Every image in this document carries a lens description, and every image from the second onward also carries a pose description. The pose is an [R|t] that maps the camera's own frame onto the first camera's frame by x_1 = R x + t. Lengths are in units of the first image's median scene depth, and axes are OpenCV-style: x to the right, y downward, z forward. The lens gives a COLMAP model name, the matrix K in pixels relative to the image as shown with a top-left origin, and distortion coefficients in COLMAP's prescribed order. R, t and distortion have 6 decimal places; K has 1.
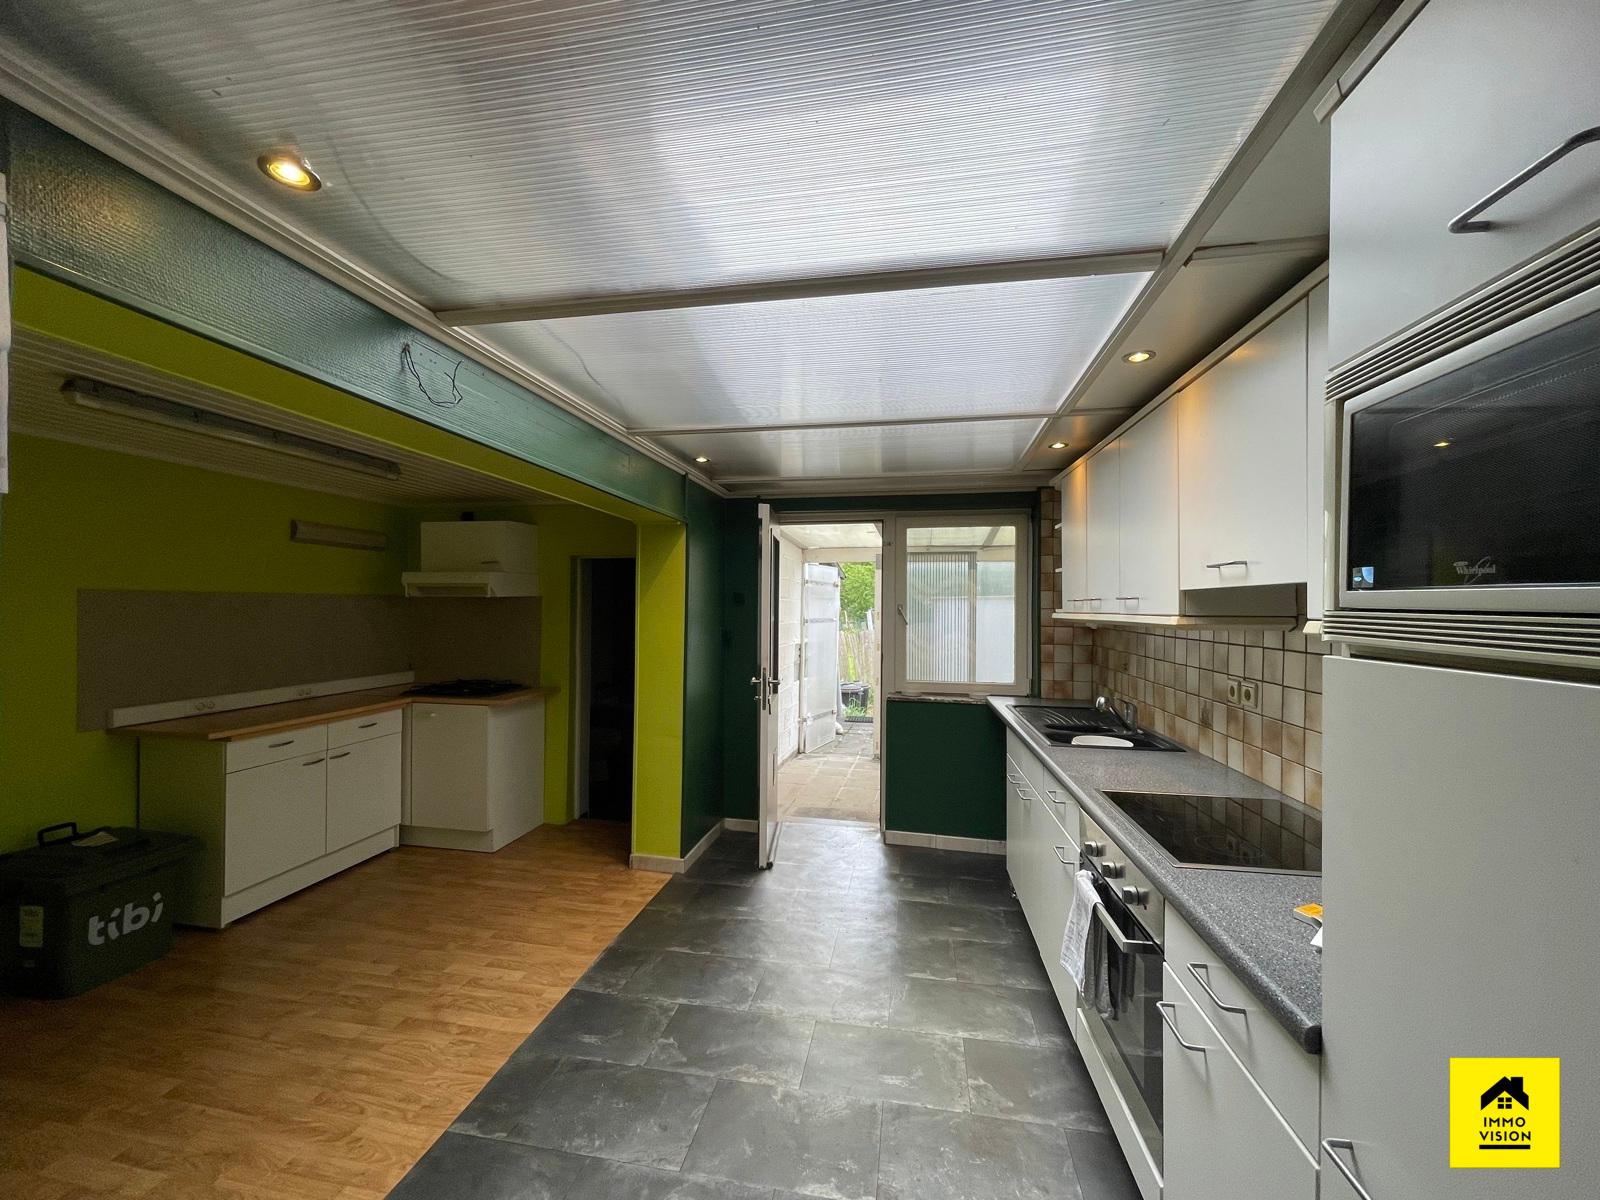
lens RADIAL K [[649.6, 0, 785.7], [0, 649.6, 609.0], [0, 0, 1]] dist [-0.000202, -0.000624]
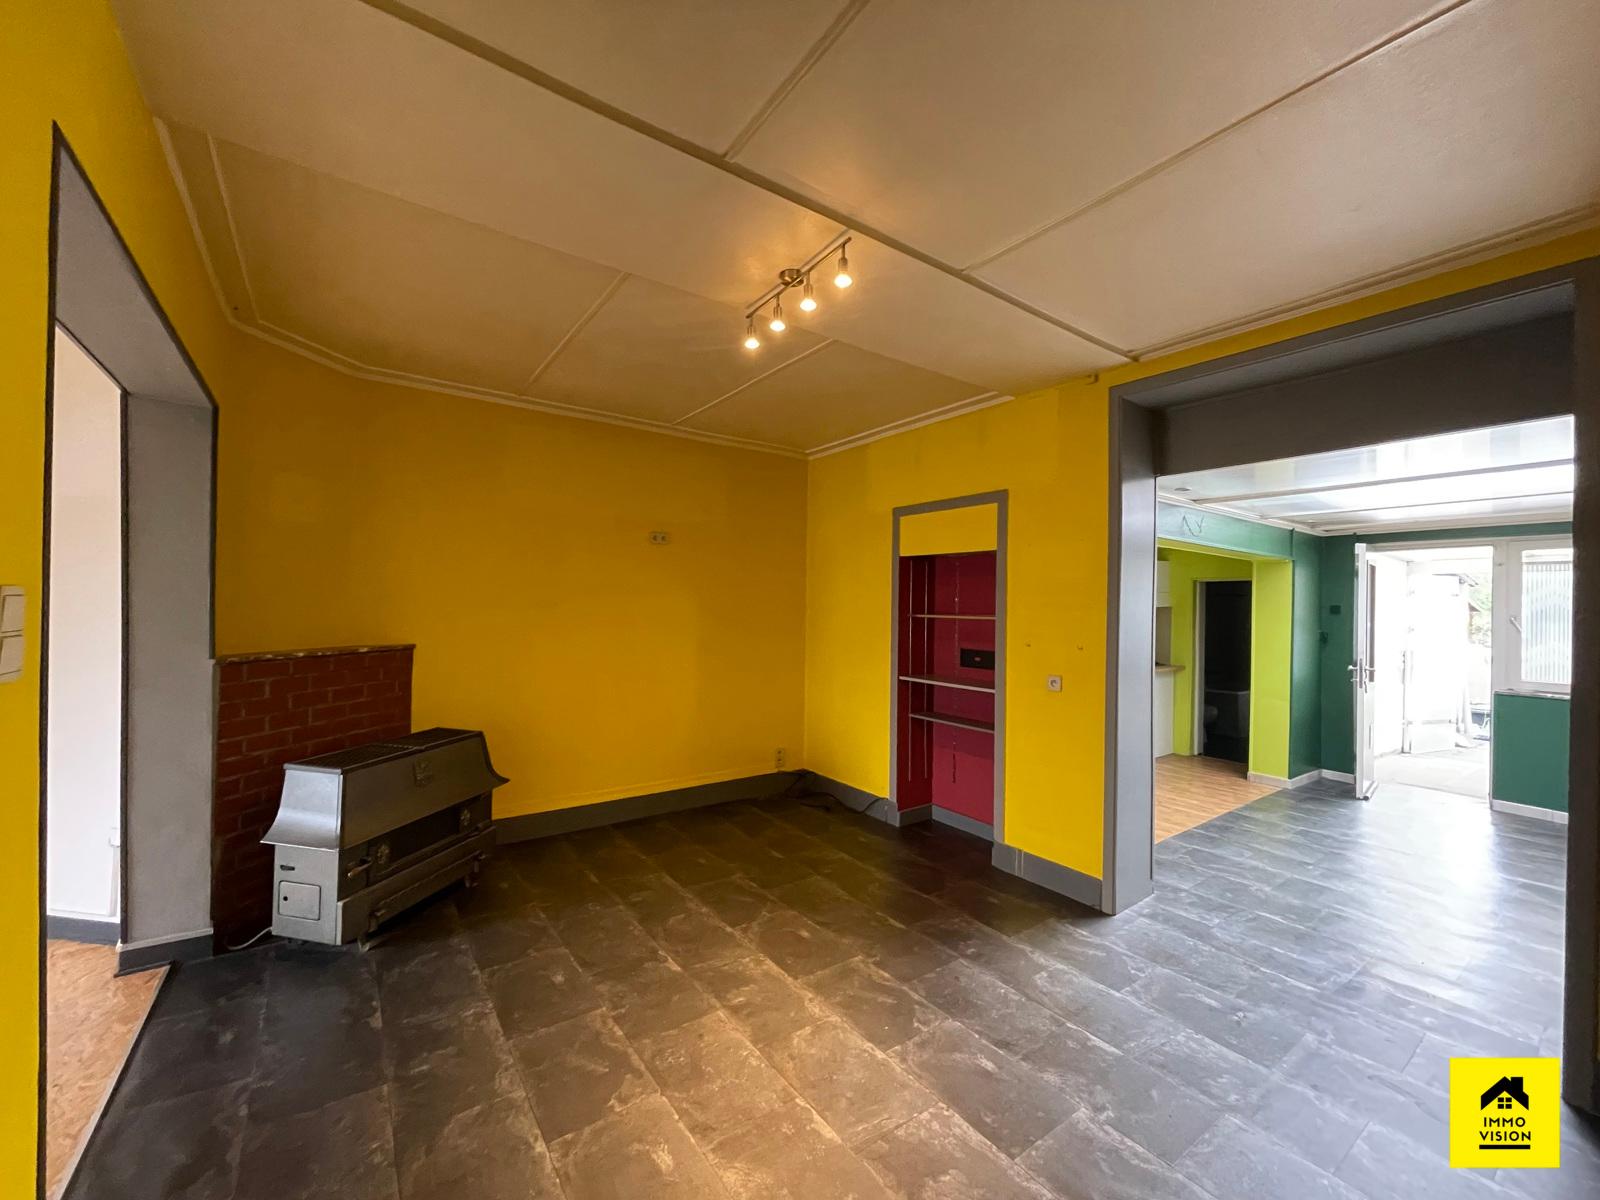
lens RADIAL K [[649.6, 0, 795.1], [0, 649.6, 600.8], [0, 0, 1]] dist [-0.000202, -0.000624]
pose [[0.733659, -0.001380, -0.679516, 0.024478], [-0.010788, 0.999848, -0.013678, -0.002835], [0.679432, 0.017366, 0.733533, -0.884110]]
